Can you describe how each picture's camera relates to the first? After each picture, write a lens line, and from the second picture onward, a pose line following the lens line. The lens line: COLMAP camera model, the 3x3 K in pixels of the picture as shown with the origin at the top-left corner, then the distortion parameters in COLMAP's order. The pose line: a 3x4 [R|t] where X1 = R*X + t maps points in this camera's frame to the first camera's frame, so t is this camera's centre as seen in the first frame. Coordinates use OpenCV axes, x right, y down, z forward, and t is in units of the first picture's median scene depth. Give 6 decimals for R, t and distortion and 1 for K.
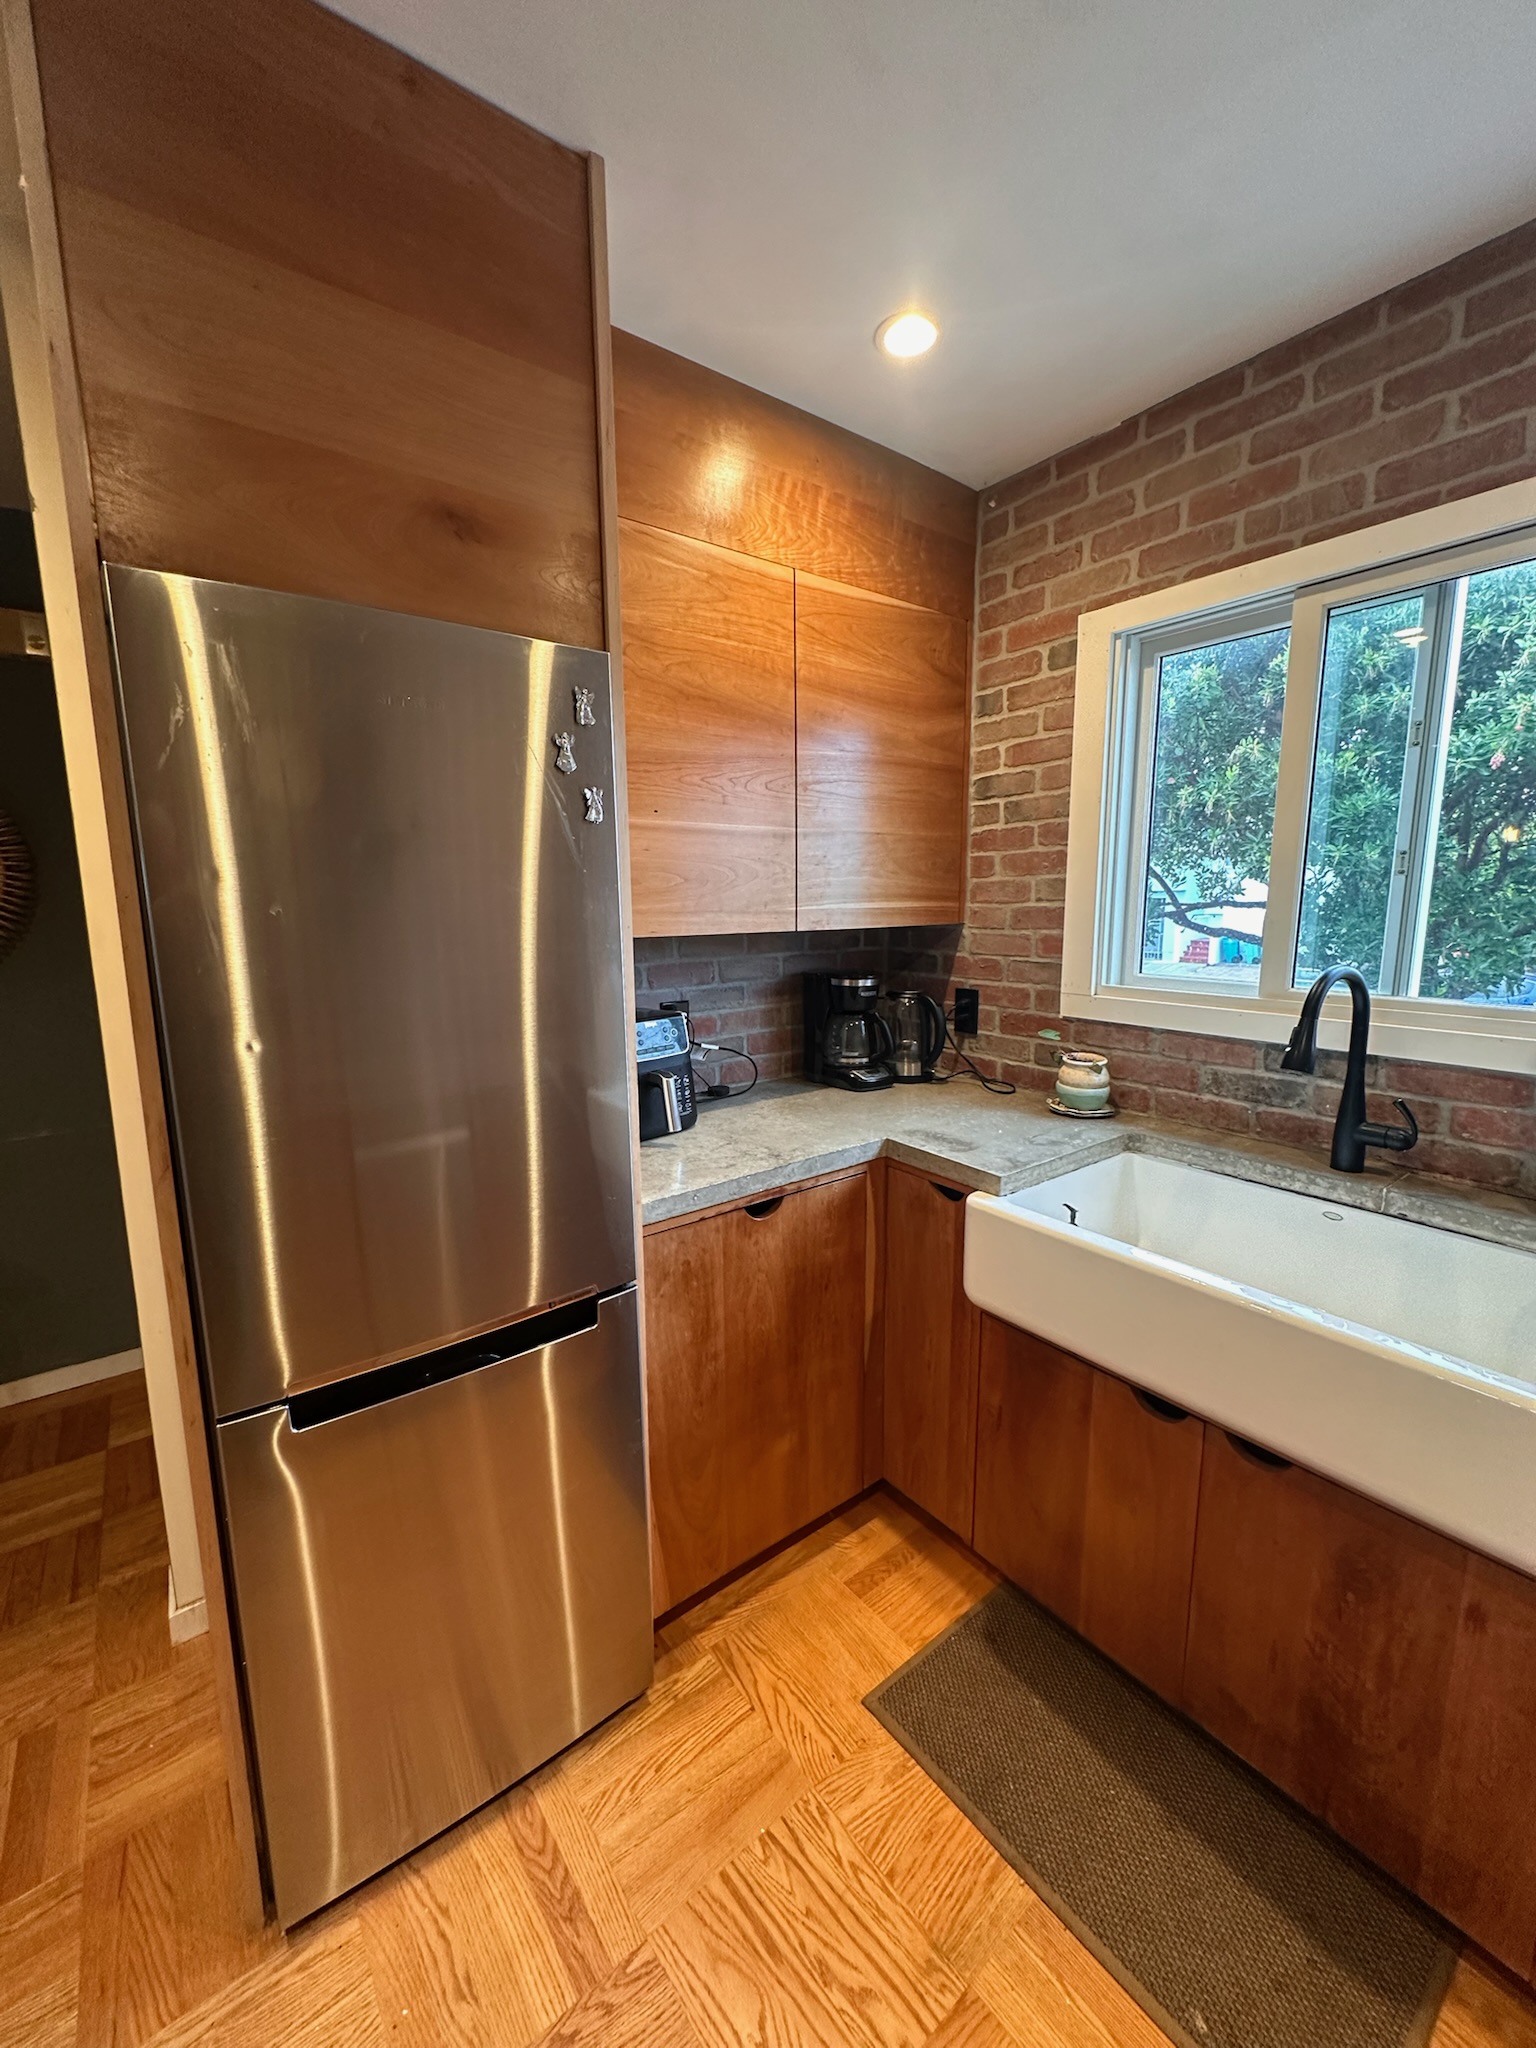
lens RADIAL K [[814.0, 0, 761.8], [0, 814.0, 1022.0], [0, 0, 1]] dist [-0.003570, 0.000707]
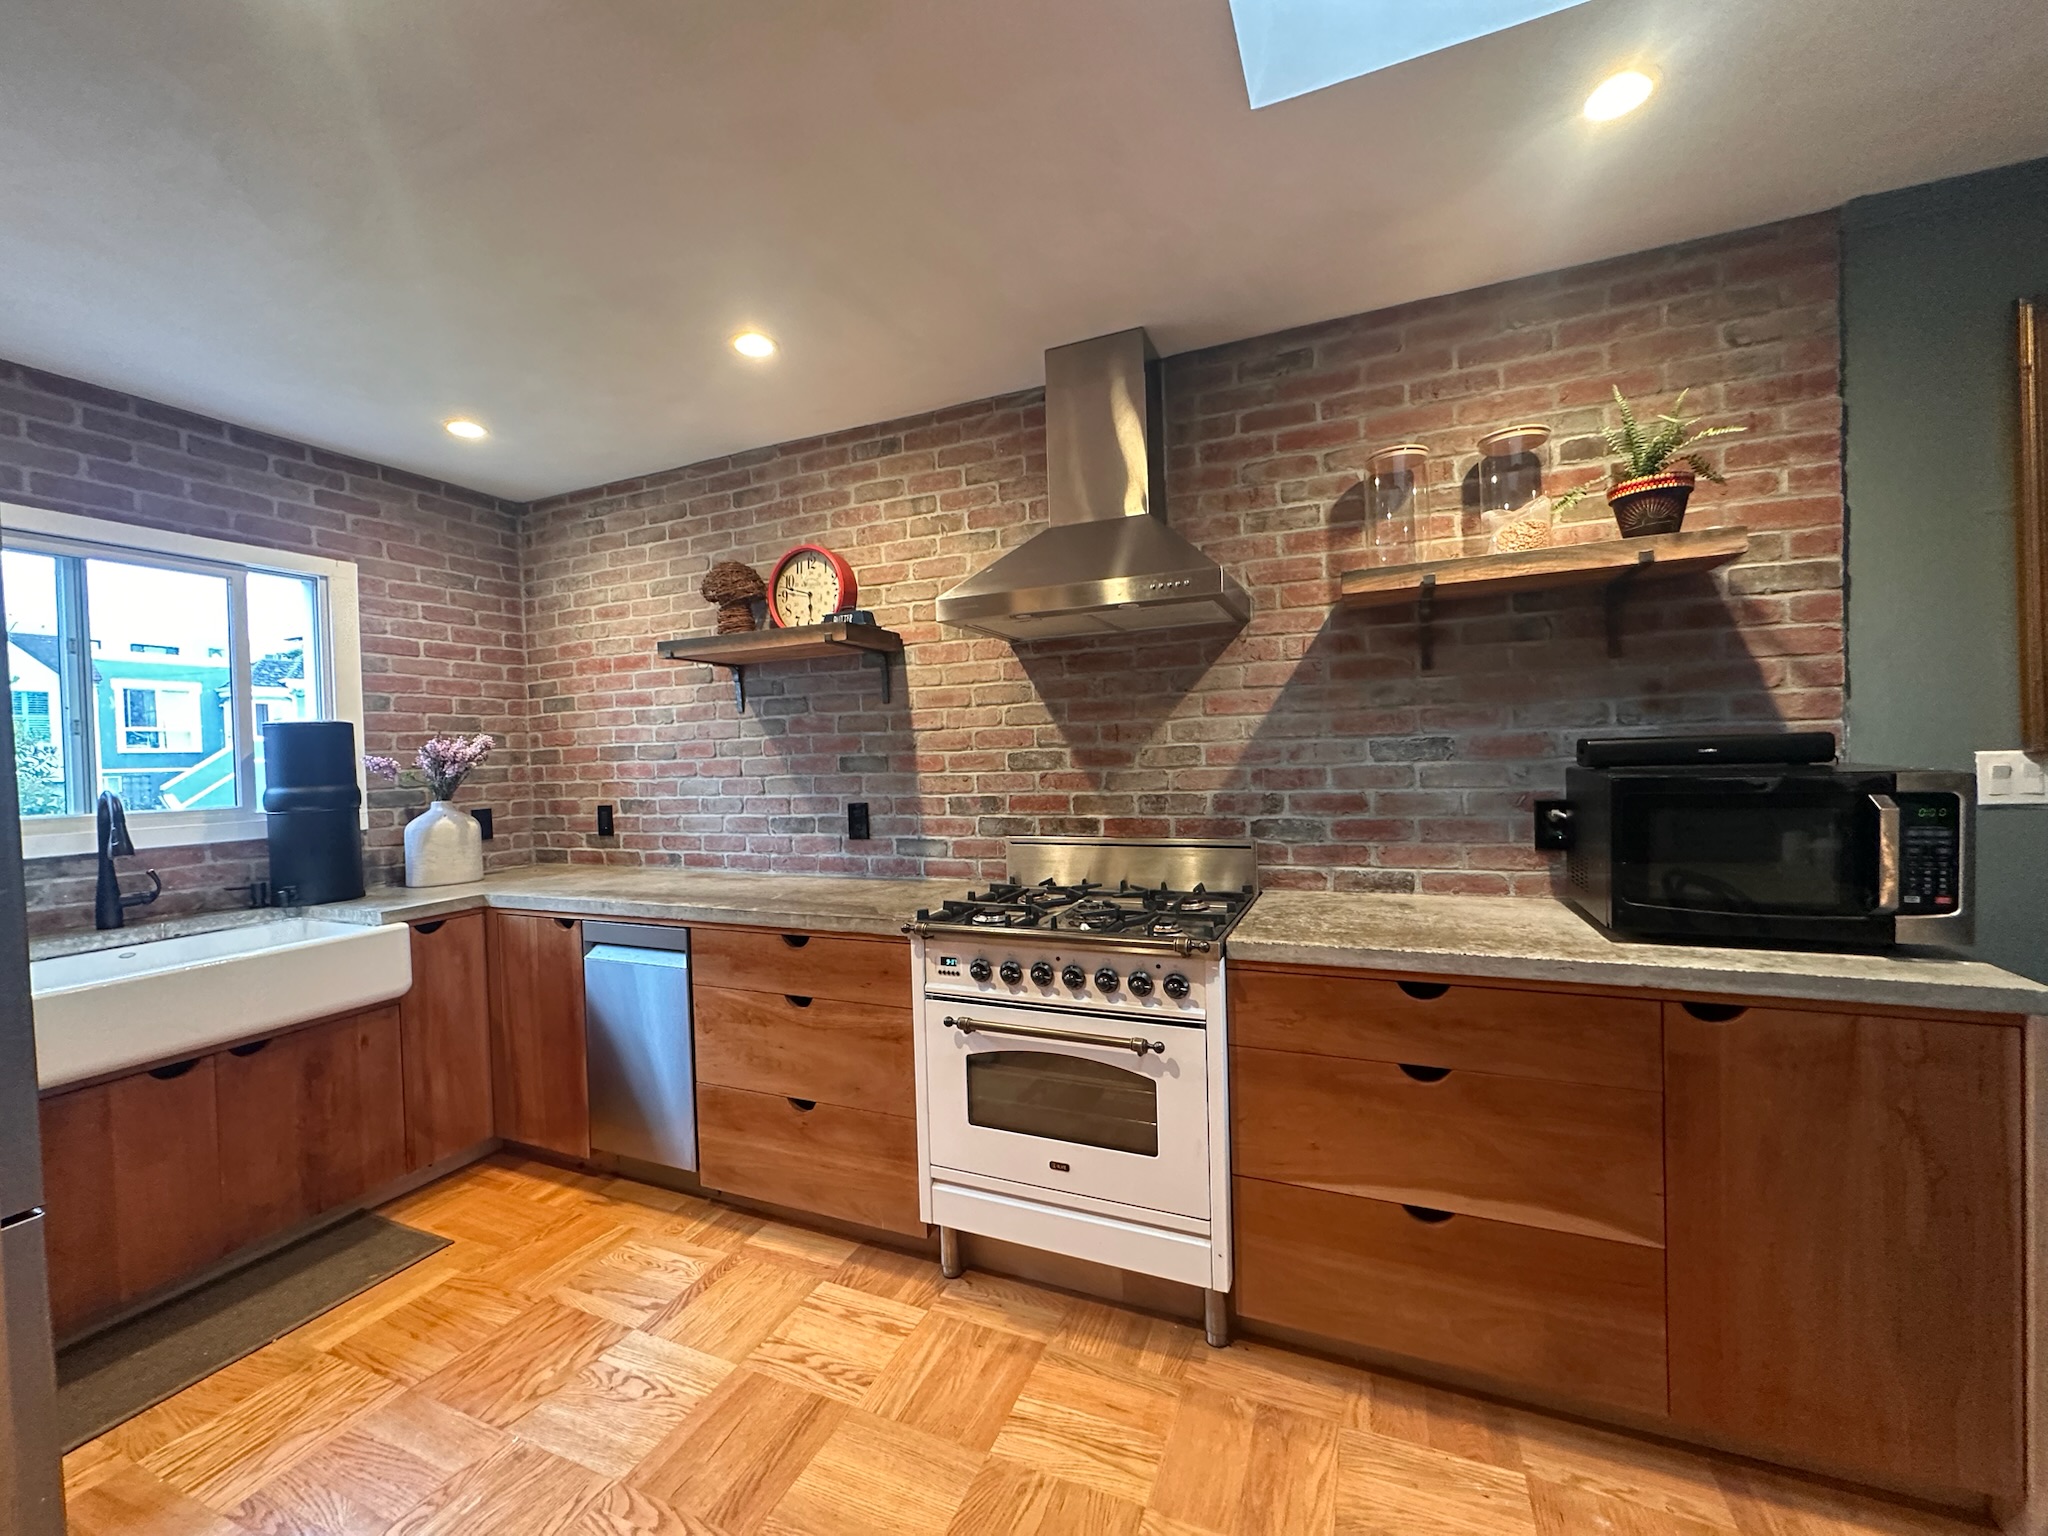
lens RADIAL K [[814.0, 0, 1023.6], [0, 814.0, 769.8], [0, 0, 1]] dist [-0.003570, 0.000707]
pose [[-0.489351, 0.006635, 0.872062, -1.266937], [0.167659, 0.982033, 0.086608, 0.042674], [-0.855819, 0.188590, -0.481671, 0.205949]]
